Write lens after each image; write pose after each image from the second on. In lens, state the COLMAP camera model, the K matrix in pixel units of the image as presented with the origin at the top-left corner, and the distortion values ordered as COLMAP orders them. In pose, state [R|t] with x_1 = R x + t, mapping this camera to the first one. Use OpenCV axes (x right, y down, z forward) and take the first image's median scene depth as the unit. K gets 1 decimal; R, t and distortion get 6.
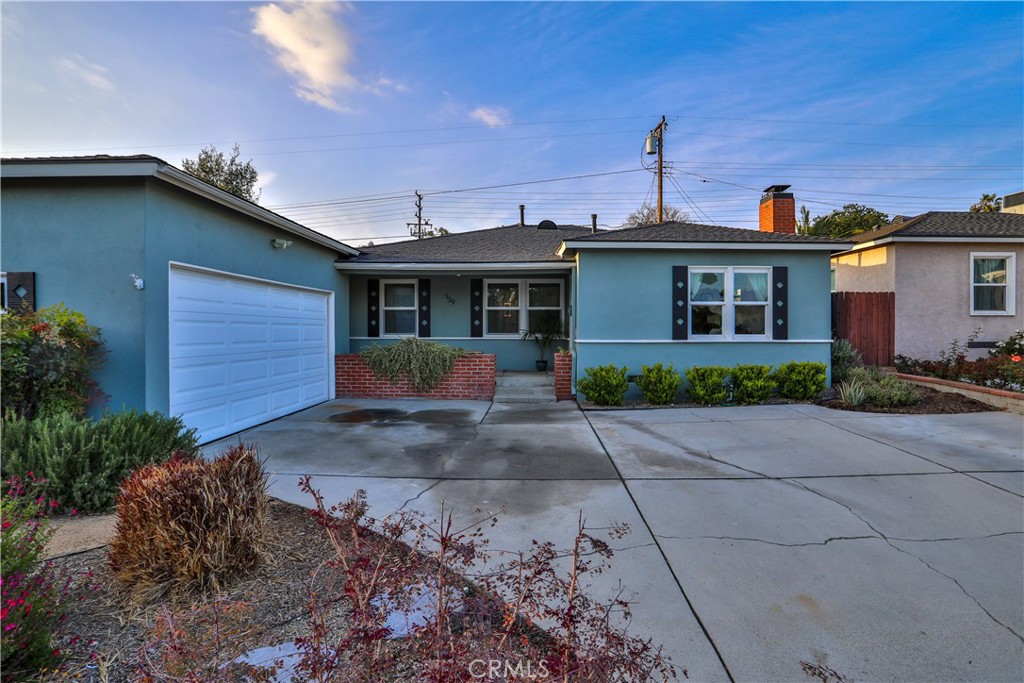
lens RADIAL K [[523.8, 0, 514.9], [0, 523.8, 331.0], [0, 0, 1]] dist [-0.072807, 0.033749]
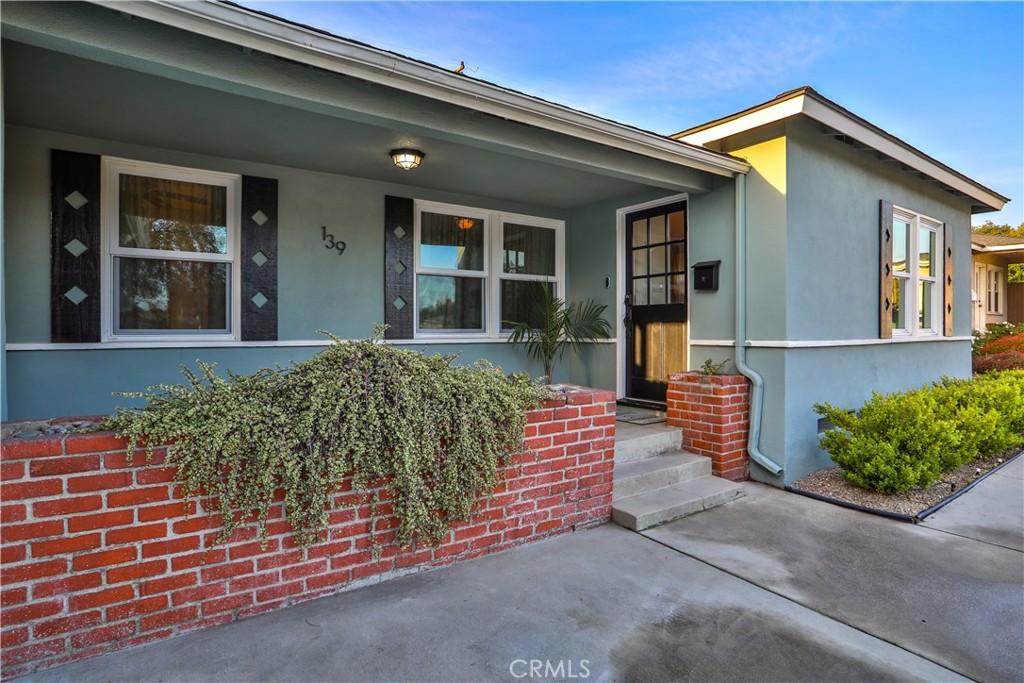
lens RADIAL K [[523.8, 0, 514.9], [0, 523.8, 331.0], [0, 0, 1]] dist [-0.072807, 0.033749]
pose [[0.814626, -0.005360, 0.579962, -0.245619], [0.005662, 0.999983, 0.001290, 0.005970], [-0.579959, 0.002233, 0.814643, 0.642923]]
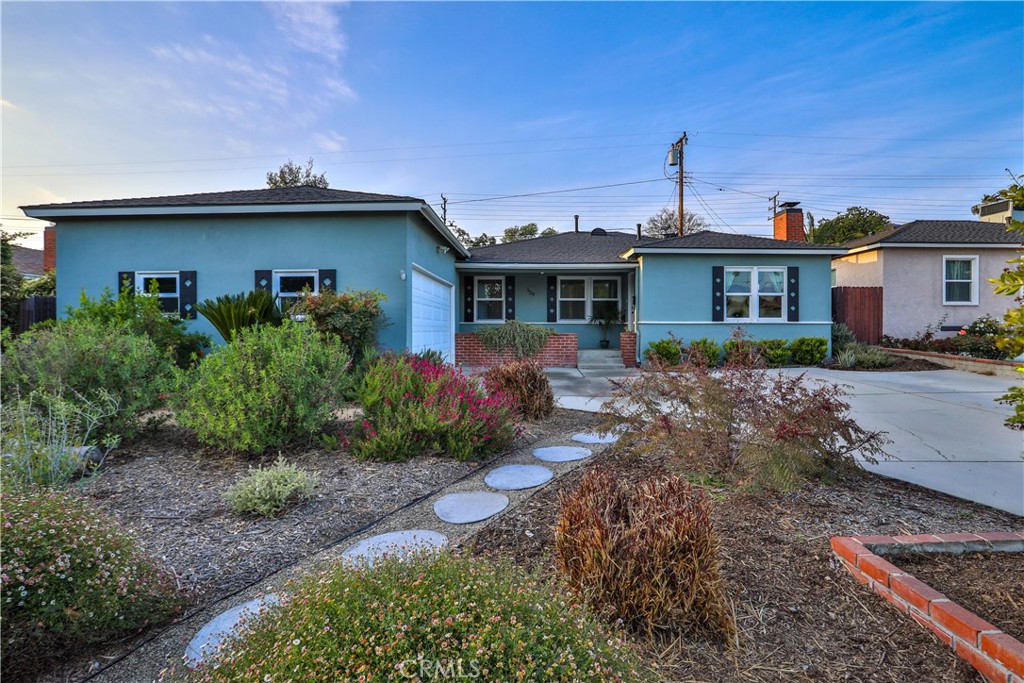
lens RADIAL K [[523.8, 0, 514.9], [0, 523.8, 331.0], [0, 0, 1]] dist [-0.072807, 0.033749]
pose [[0.999972, 0.000466, -0.007509, -0.159017], [-0.000455, 0.999999, 0.001408, 0.032523], [0.007509, -0.001404, 0.999971, -0.274267]]
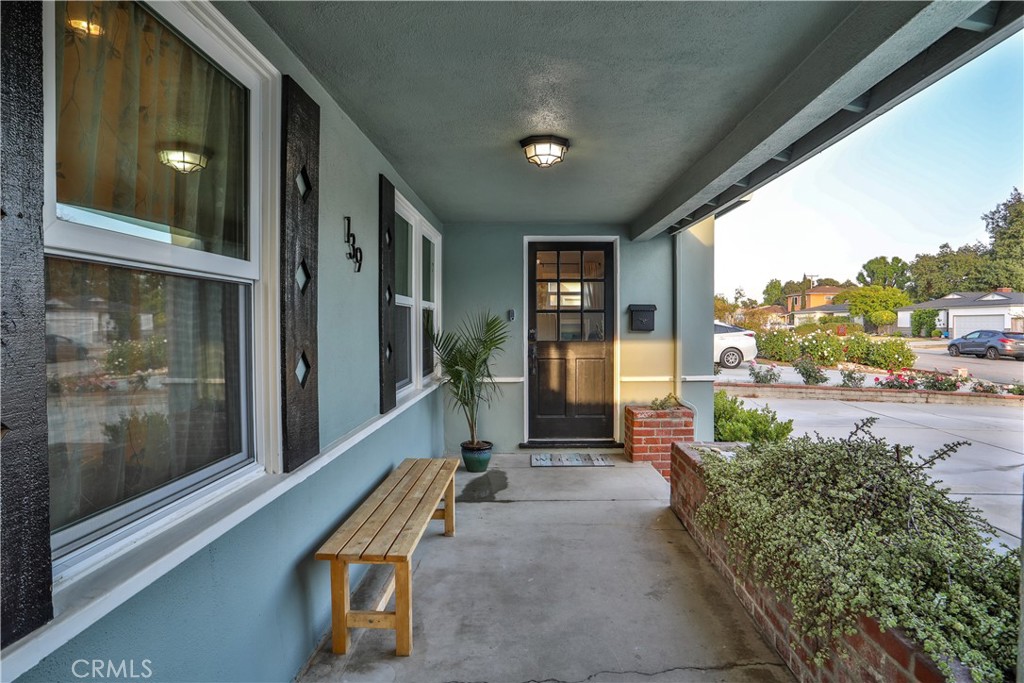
lens RADIAL K [[553.8, 0, 512.0], [0, 553.8, 341.5], [0, 0, 1]] dist [-0.000723, -0.000101]
pose [[0.014620, -0.031747, 0.999389, -0.356897], [0.010406, 0.999447, 0.031596, -0.030167], [-0.999839, 0.009938, 0.014943, 0.977608]]
